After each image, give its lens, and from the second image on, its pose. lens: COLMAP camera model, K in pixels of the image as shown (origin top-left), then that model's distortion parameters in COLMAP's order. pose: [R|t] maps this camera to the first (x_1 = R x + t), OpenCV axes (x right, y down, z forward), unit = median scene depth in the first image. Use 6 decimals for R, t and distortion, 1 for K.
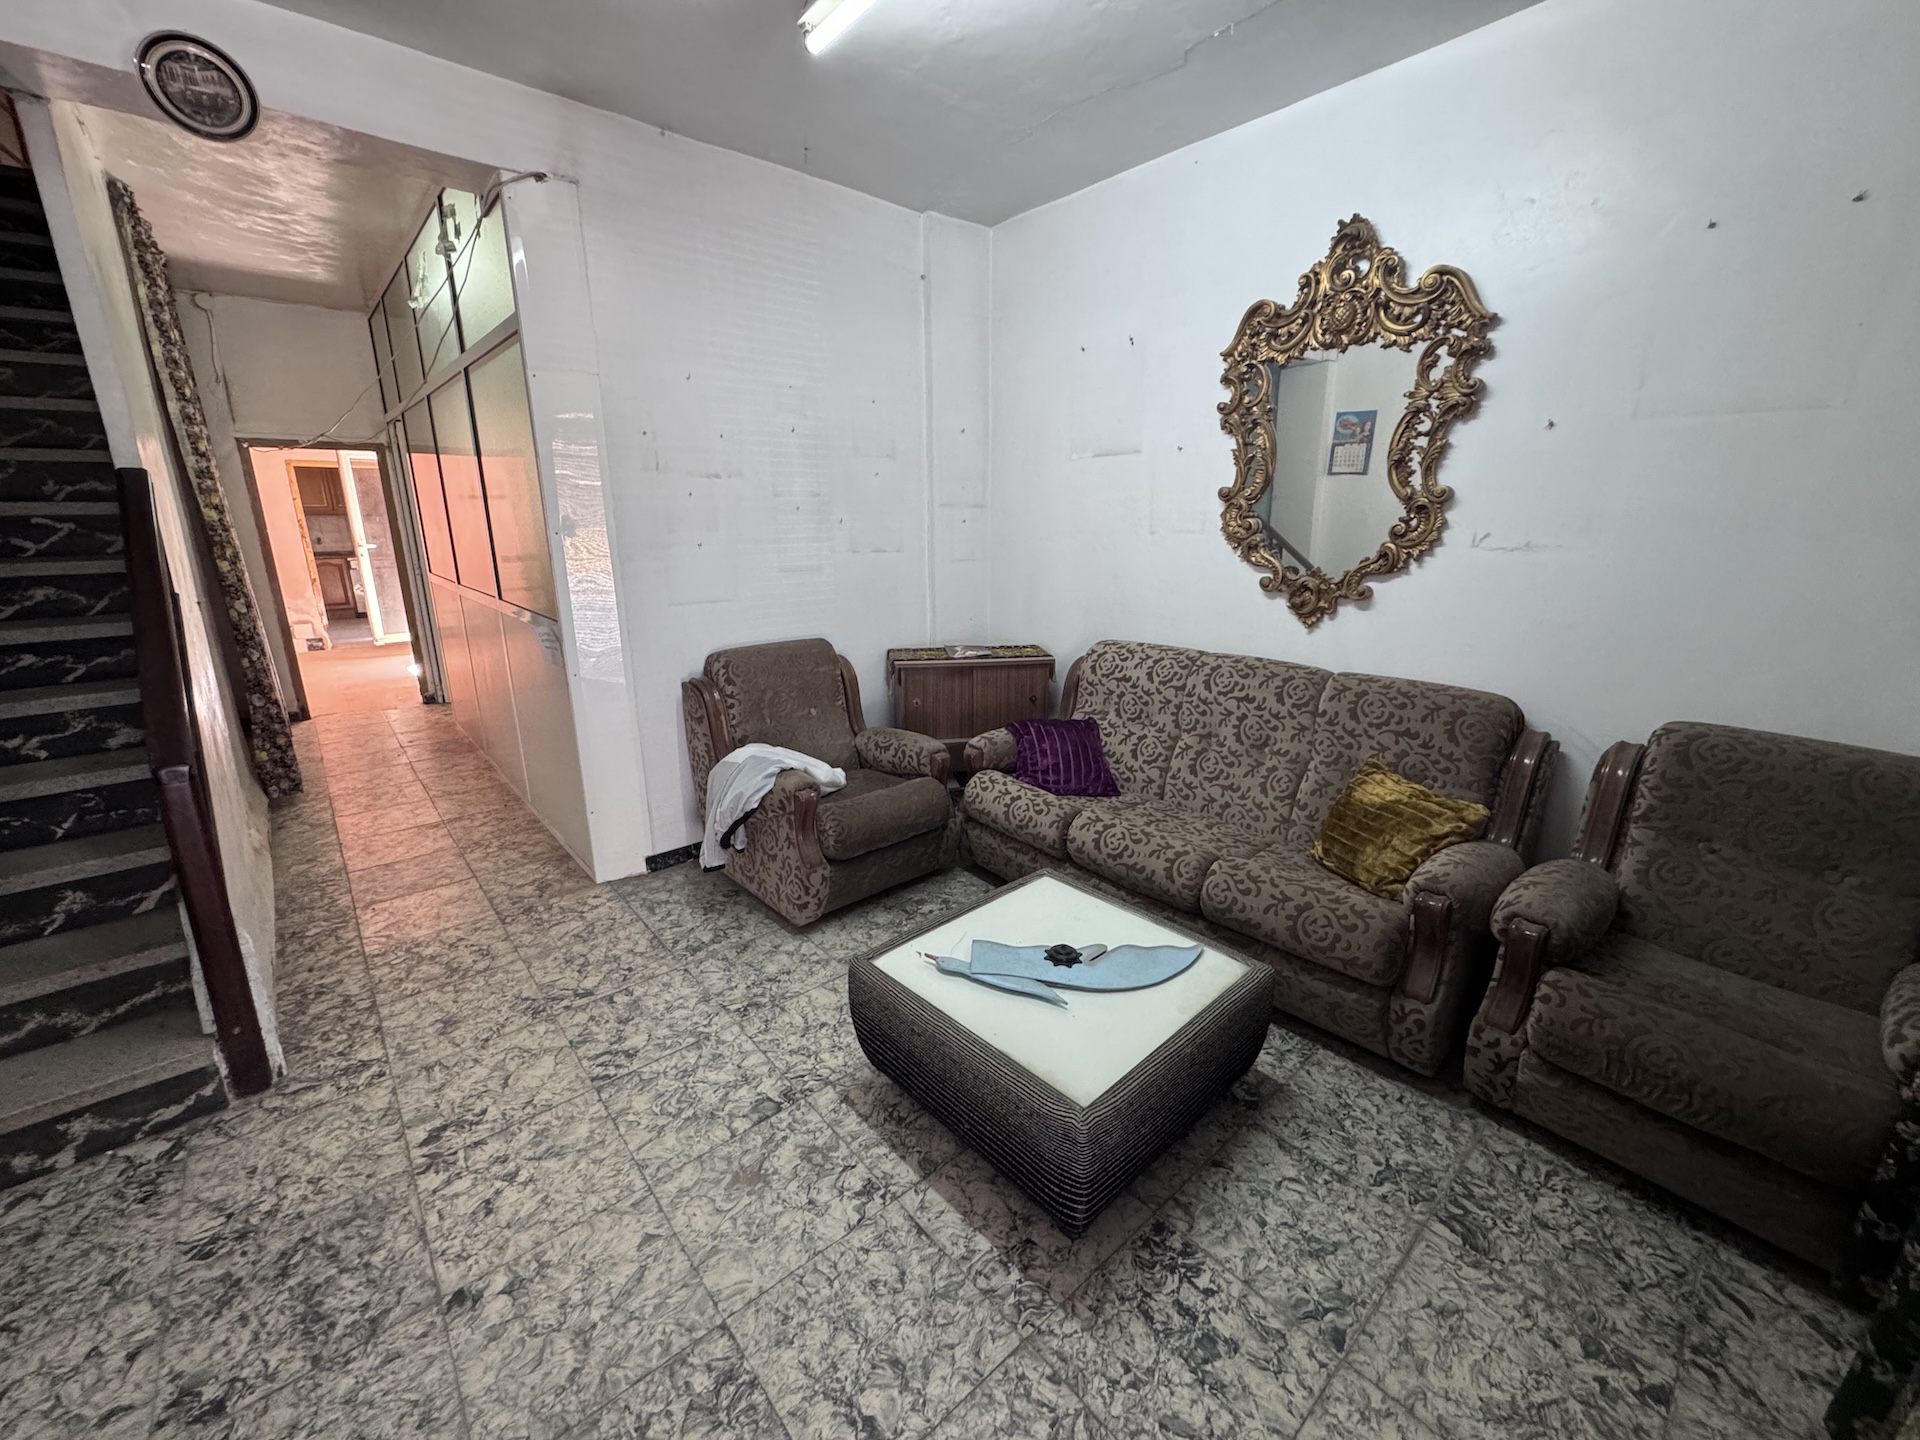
lens RADIAL K [[764.8, 0, 969.5], [0, 764.8, 725.6], [0, 0, 1]] dist [-0.011289, 0.000926]
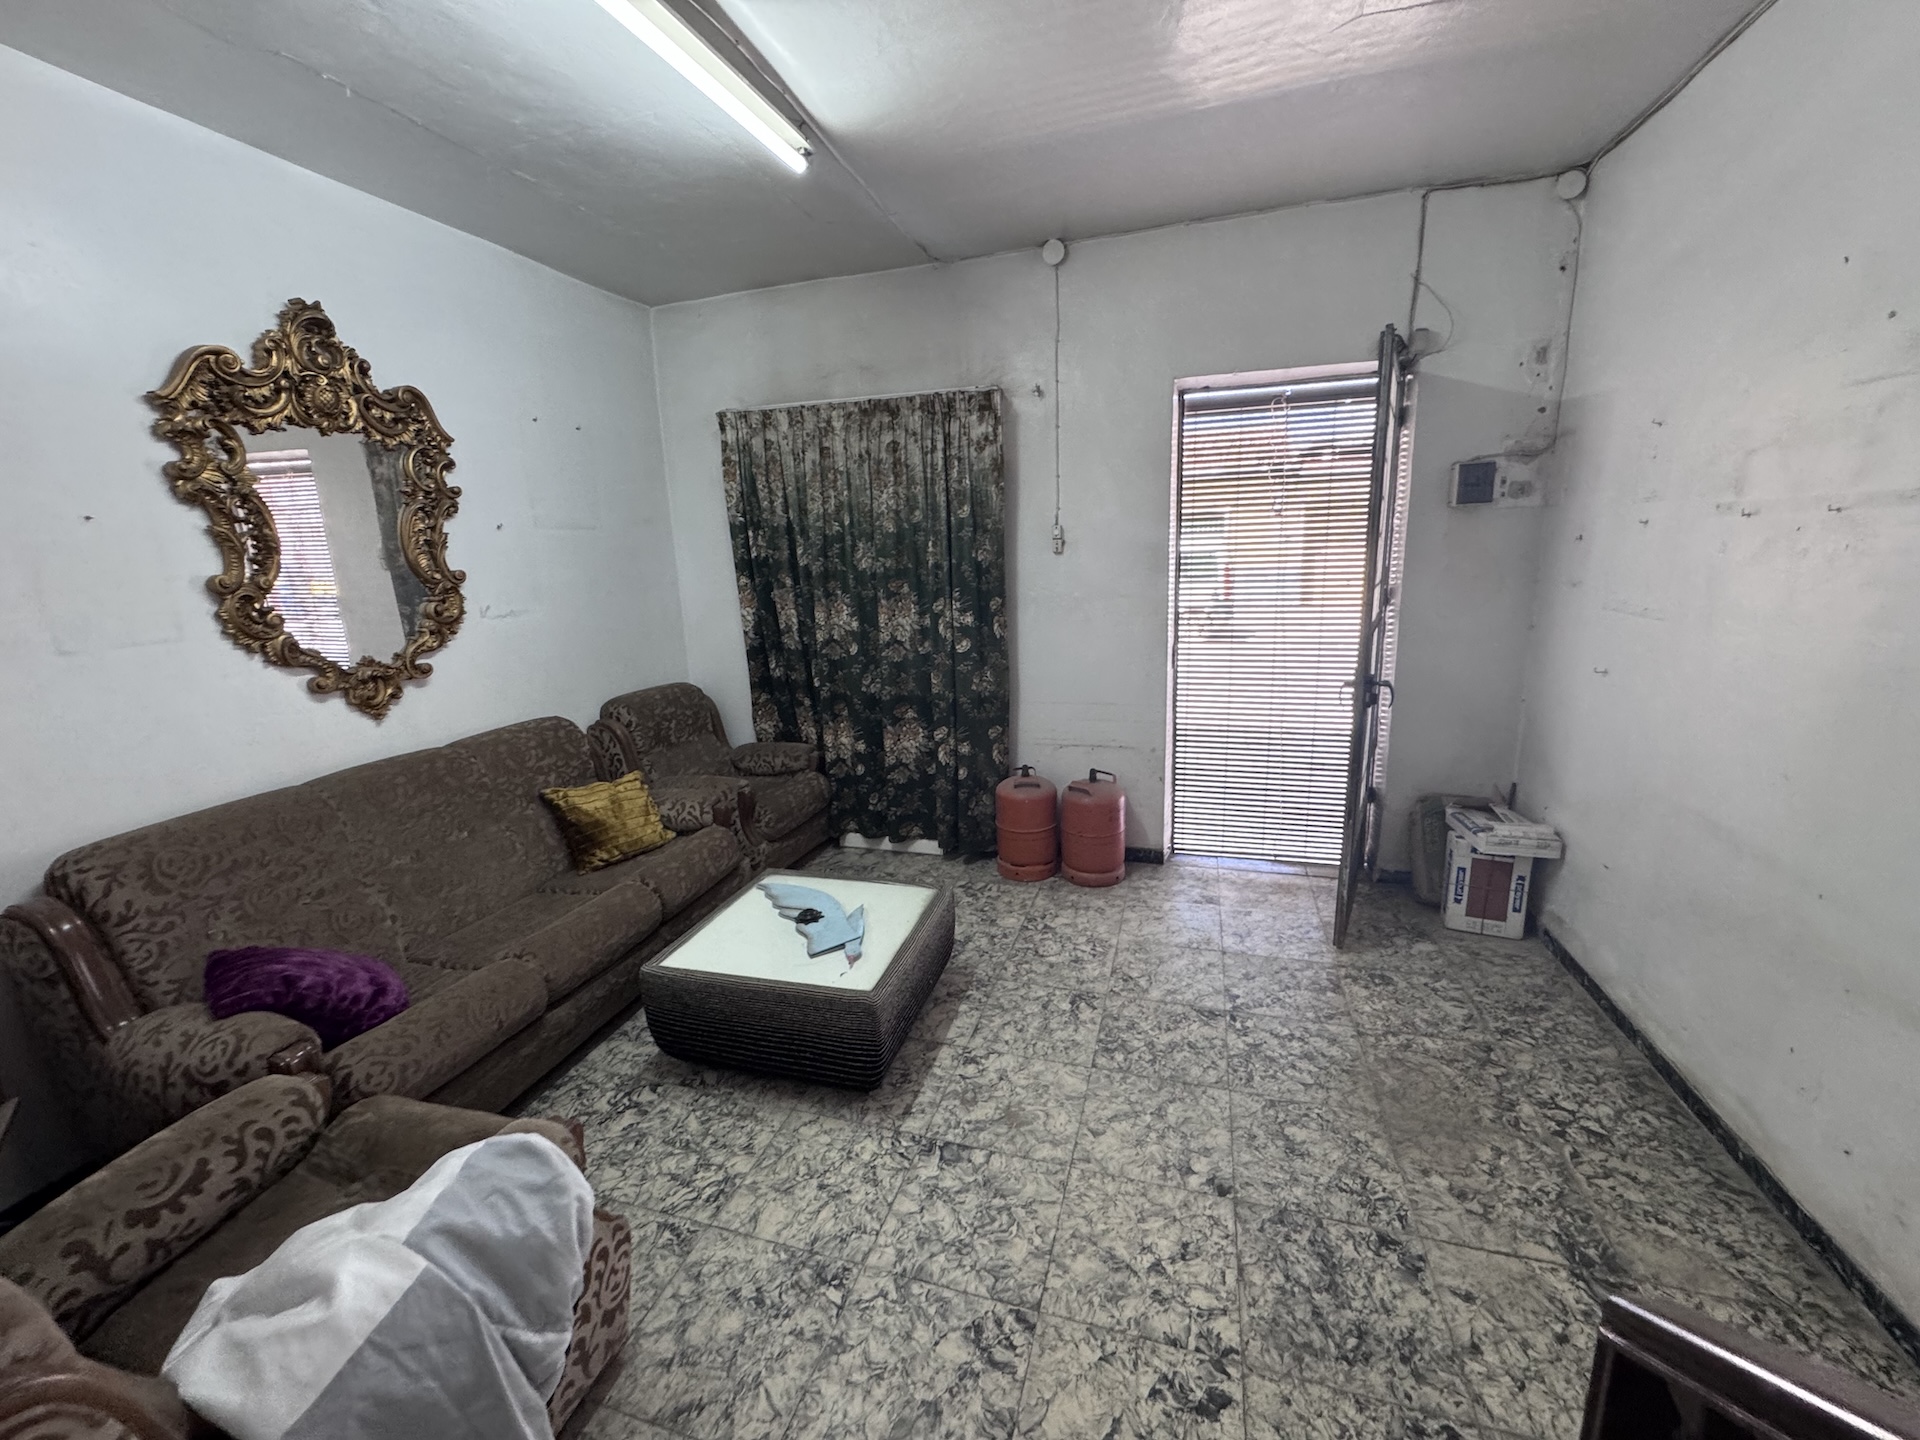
lens RADIAL K [[764.8, 0, 966.9], [0, 764.8, 713.7], [0, 0, 1]] dist [-0.011289, 0.000926]
pose [[-0.529118, -0.162507, 0.832842, -1.047066], [0.260282, 0.903094, 0.341576, -0.387492], [-0.807643, 0.397508, -0.435546, 1.200977]]
